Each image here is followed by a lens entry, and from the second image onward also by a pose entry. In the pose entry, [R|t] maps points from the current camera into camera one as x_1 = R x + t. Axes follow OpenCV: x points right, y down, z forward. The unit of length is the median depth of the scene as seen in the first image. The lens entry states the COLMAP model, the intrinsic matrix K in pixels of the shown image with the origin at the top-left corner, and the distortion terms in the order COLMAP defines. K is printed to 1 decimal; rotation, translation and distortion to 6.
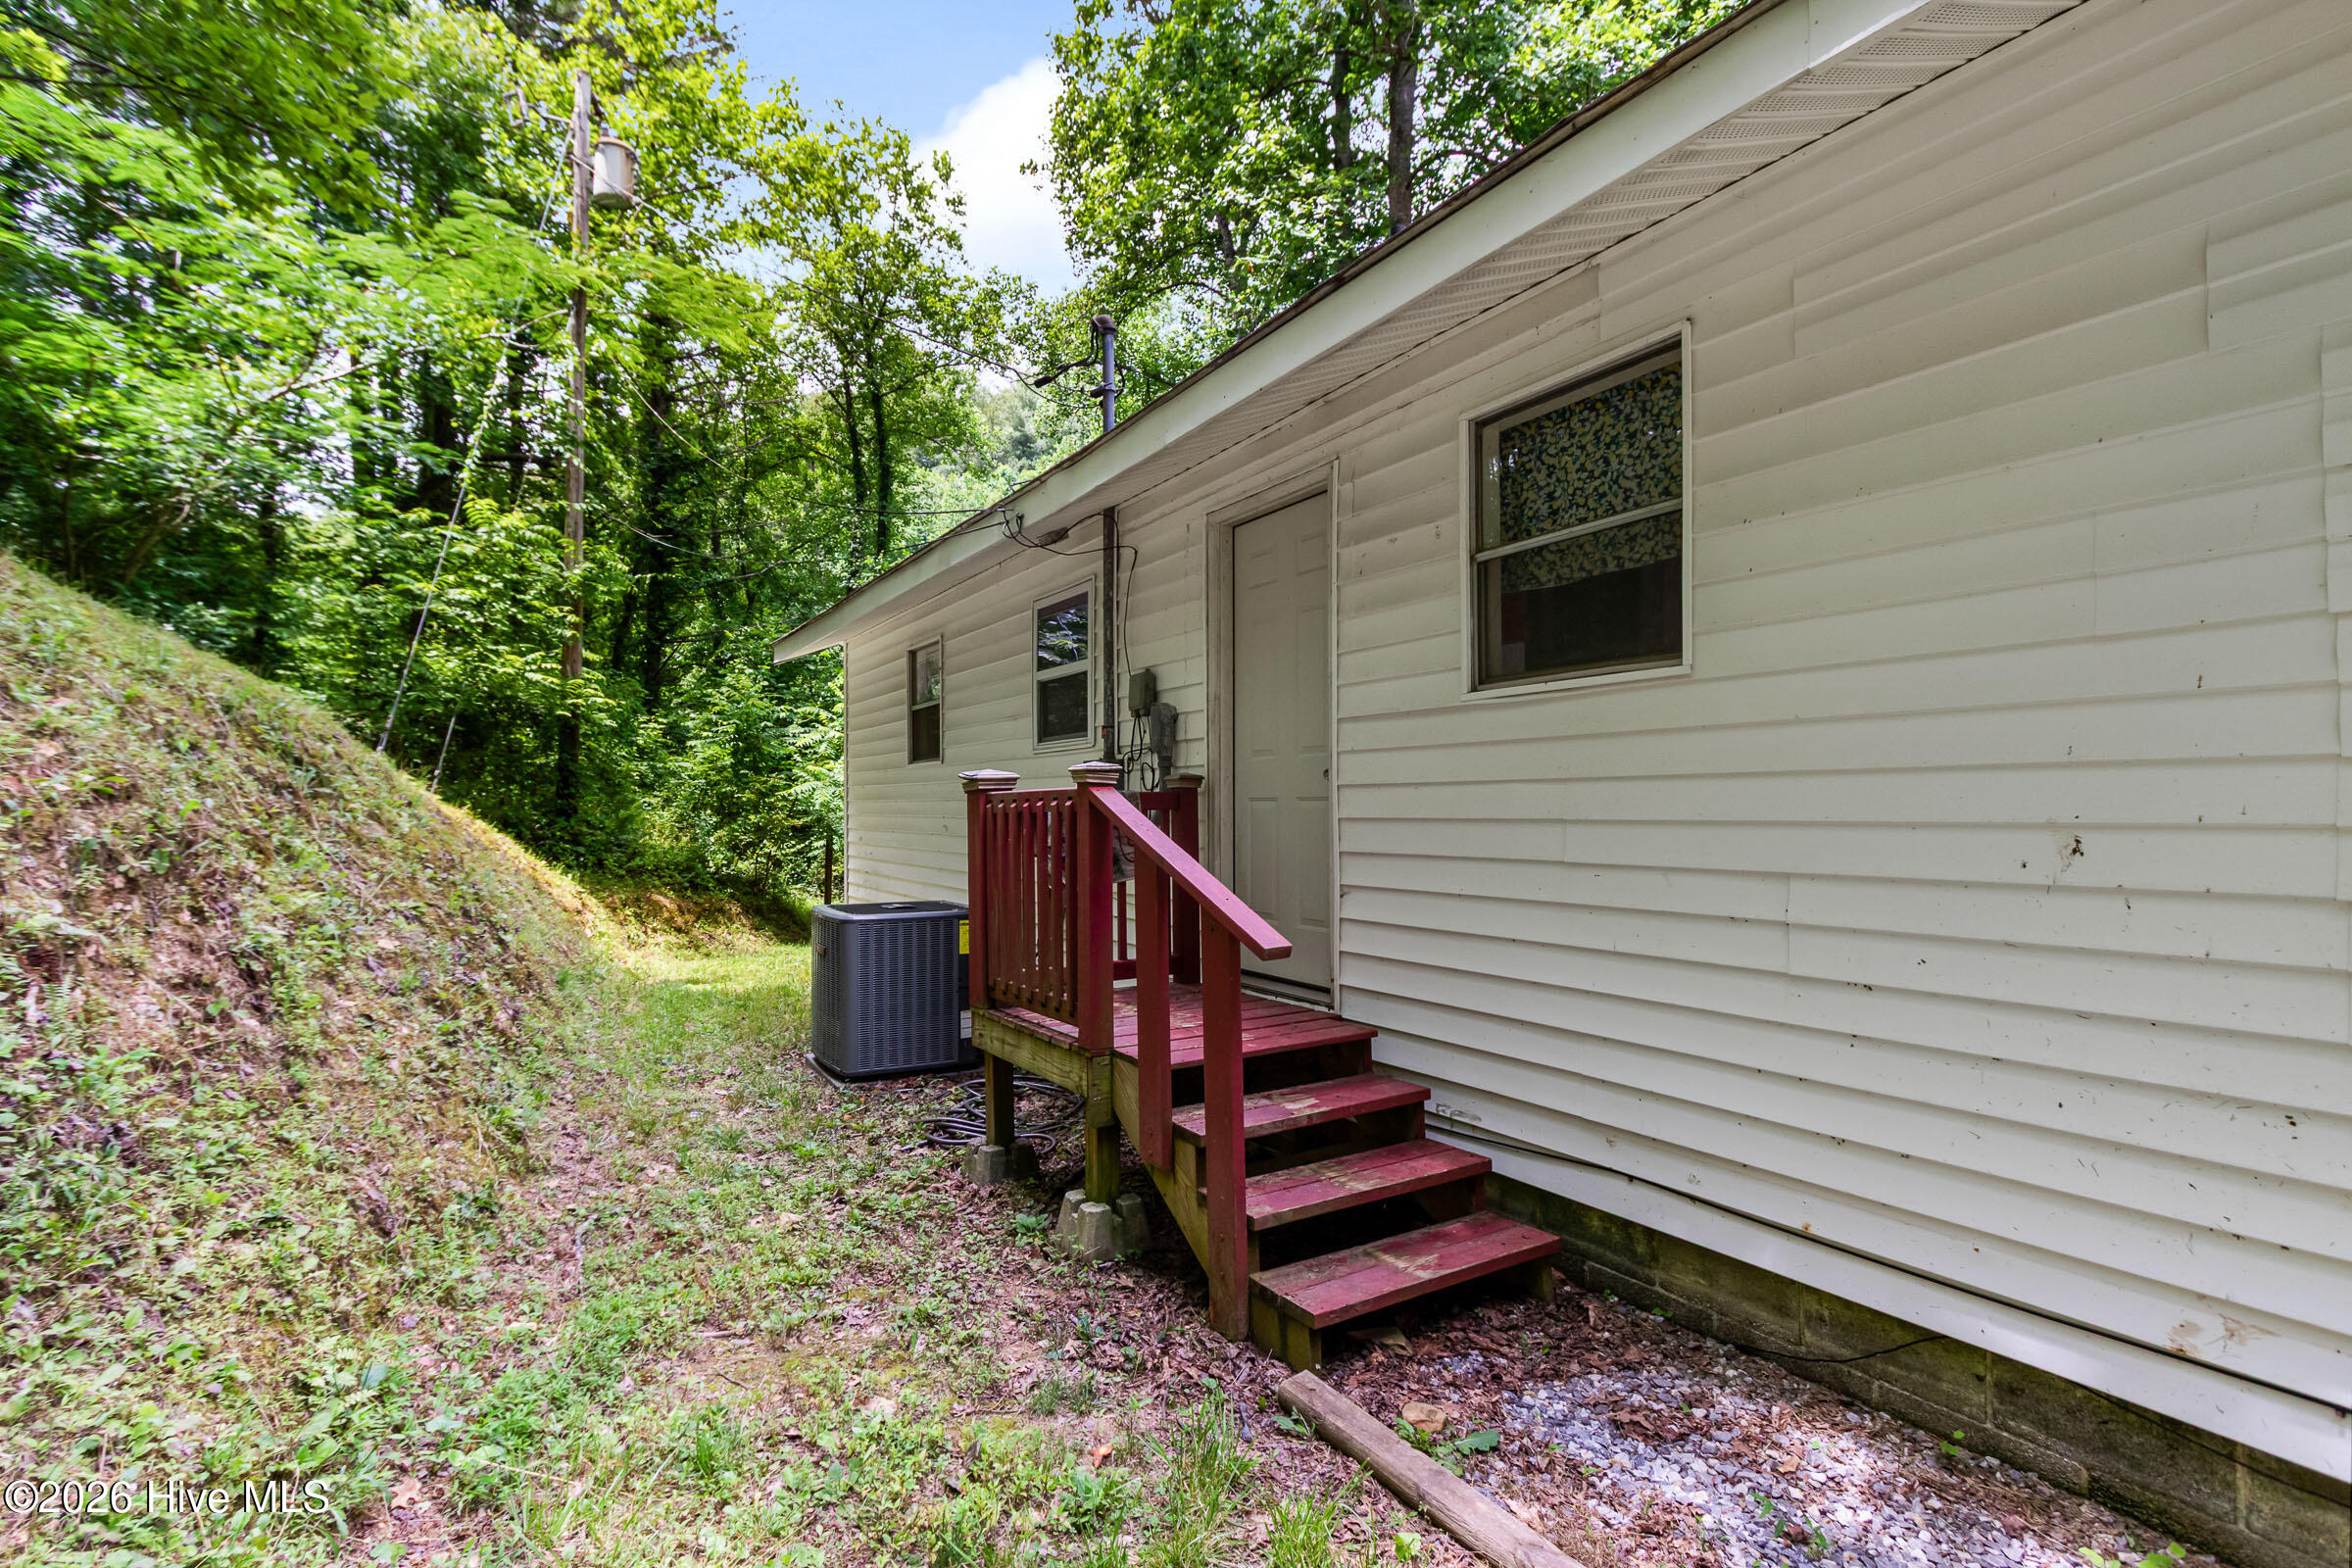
lens RADIAL K [[1079.6, 0, 1187.8], [0, 1079.6, 800.2], [0, 0, 1]] dist [0.004941, 0.000199]
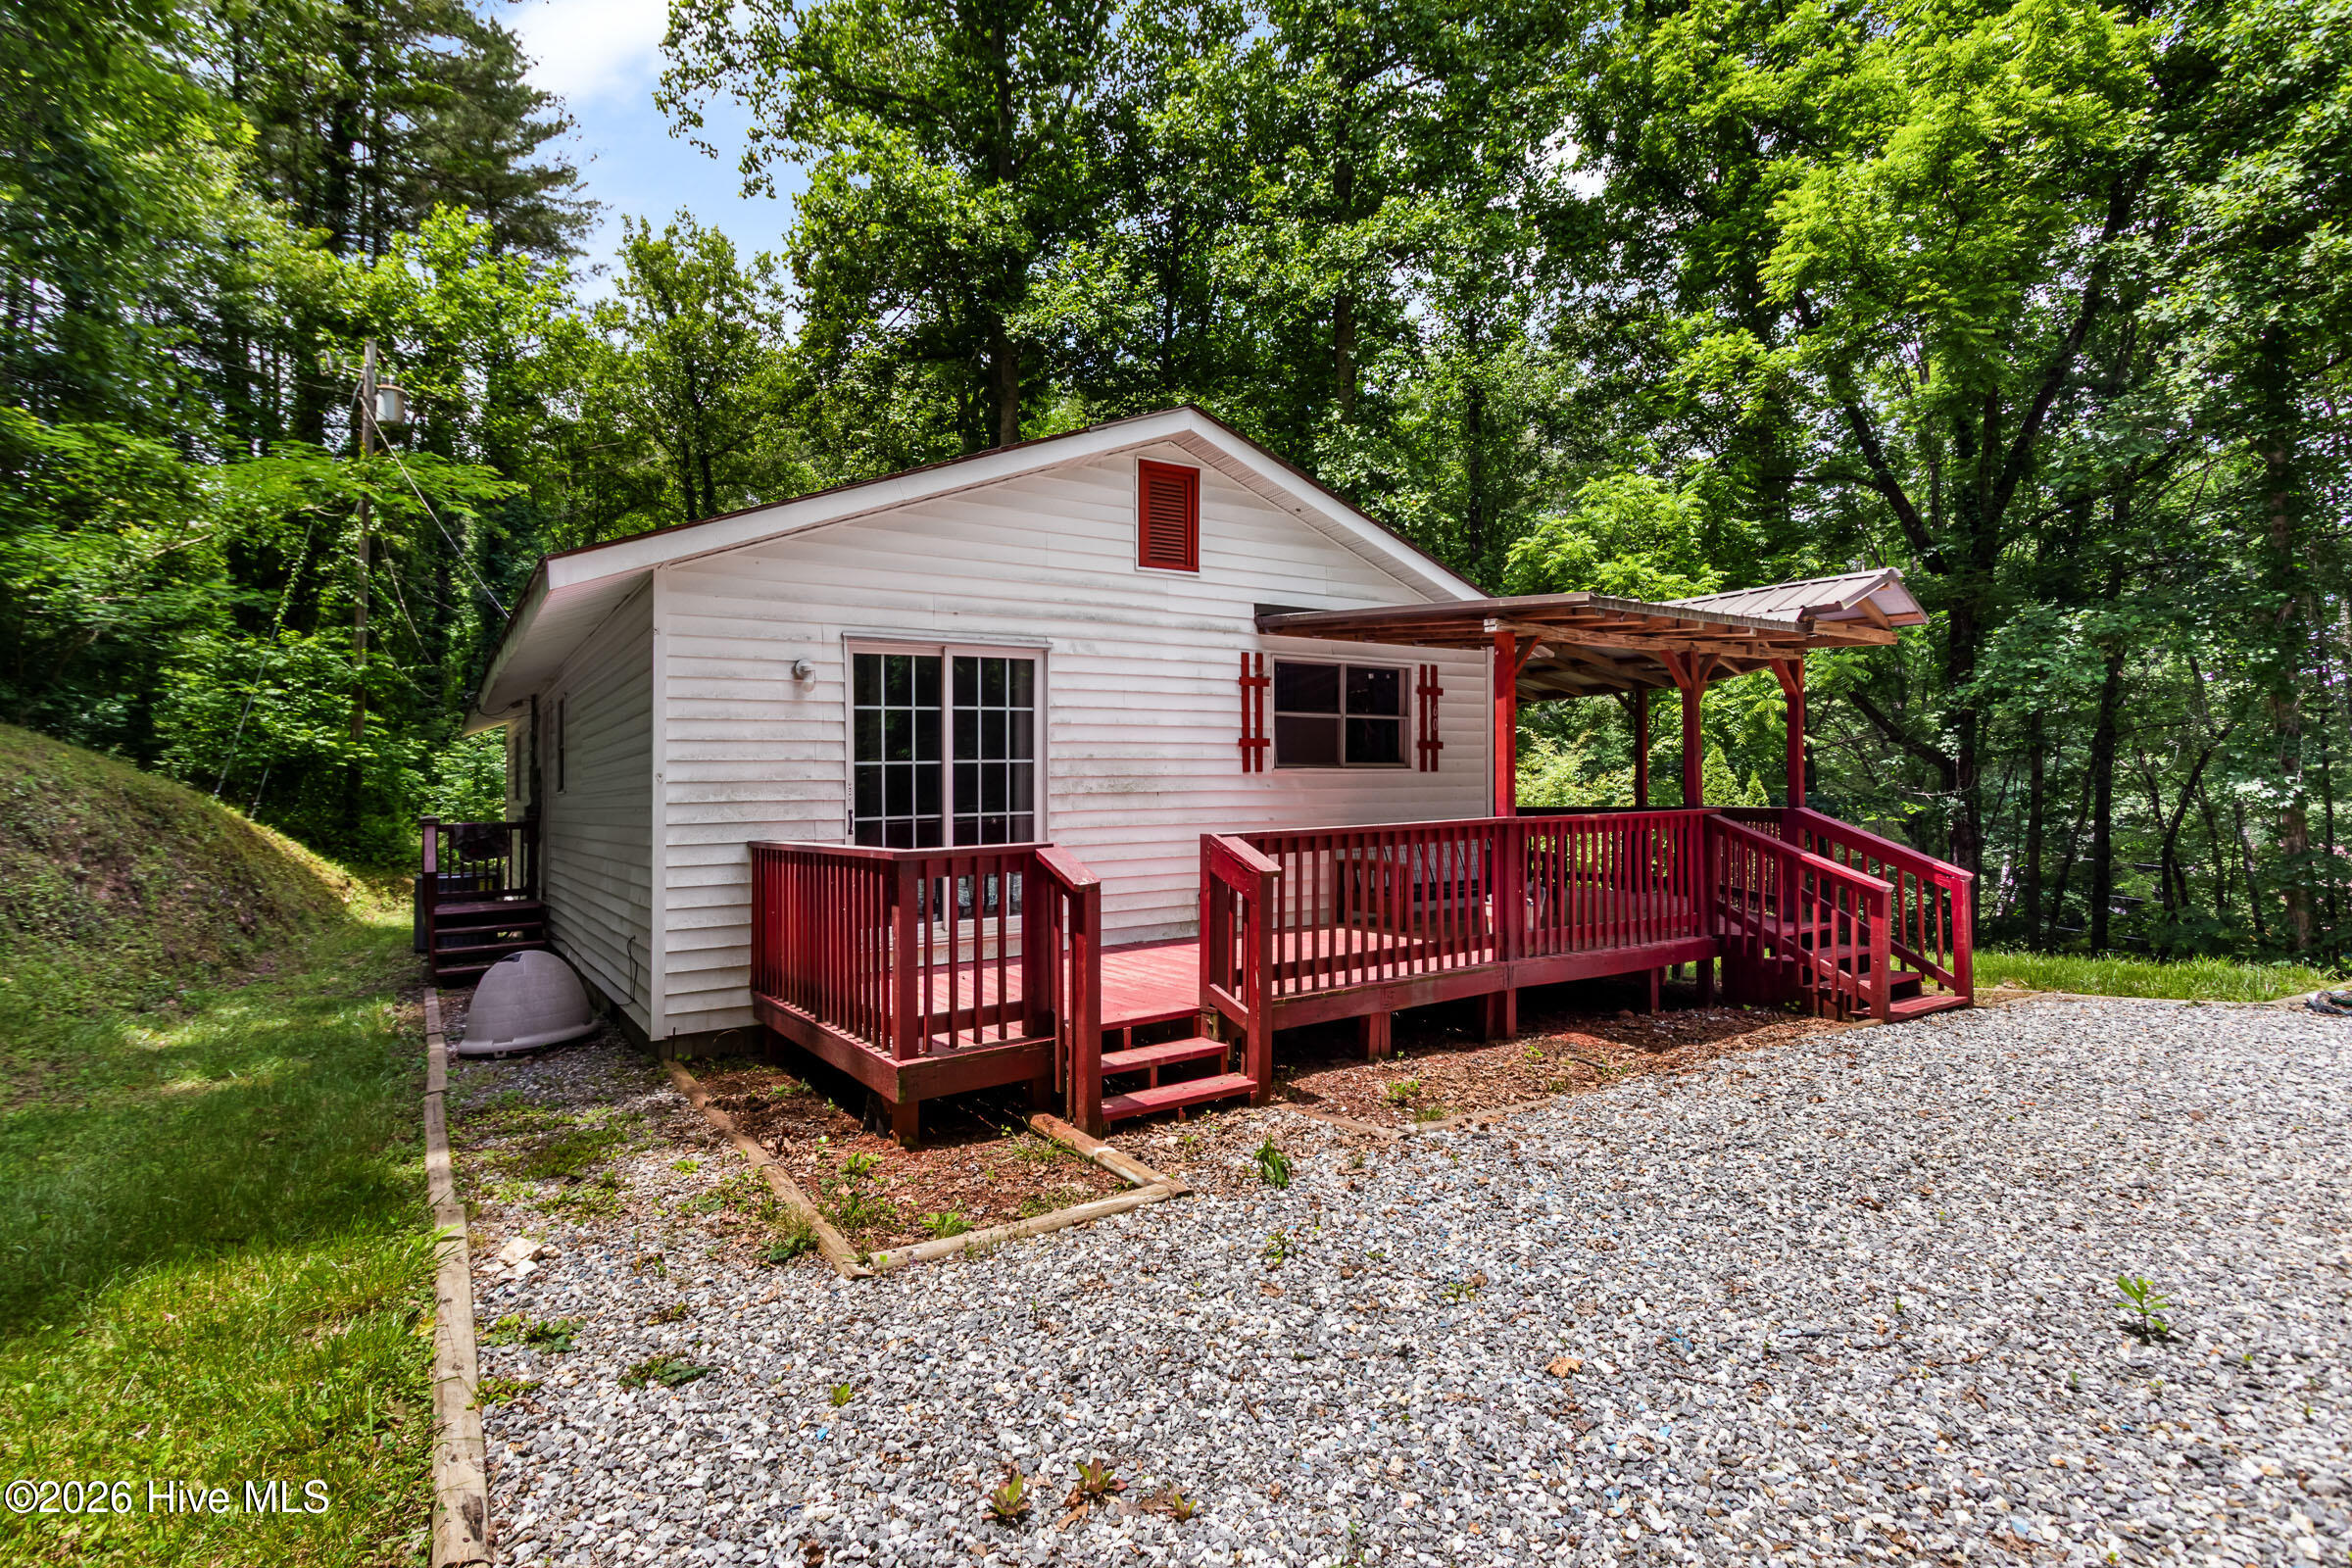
lens RADIAL K [[1079.6, 0, 1163.0], [0, 1079.6, 781.9], [0, 0, 1]] dist [0.004941, 0.000199]
pose [[0.999057, -0.003505, 0.043265, 0.579869], [0.004116, 0.999893, -0.014031, -0.028005], [-0.043212, 0.014196, 0.998965, -0.666742]]
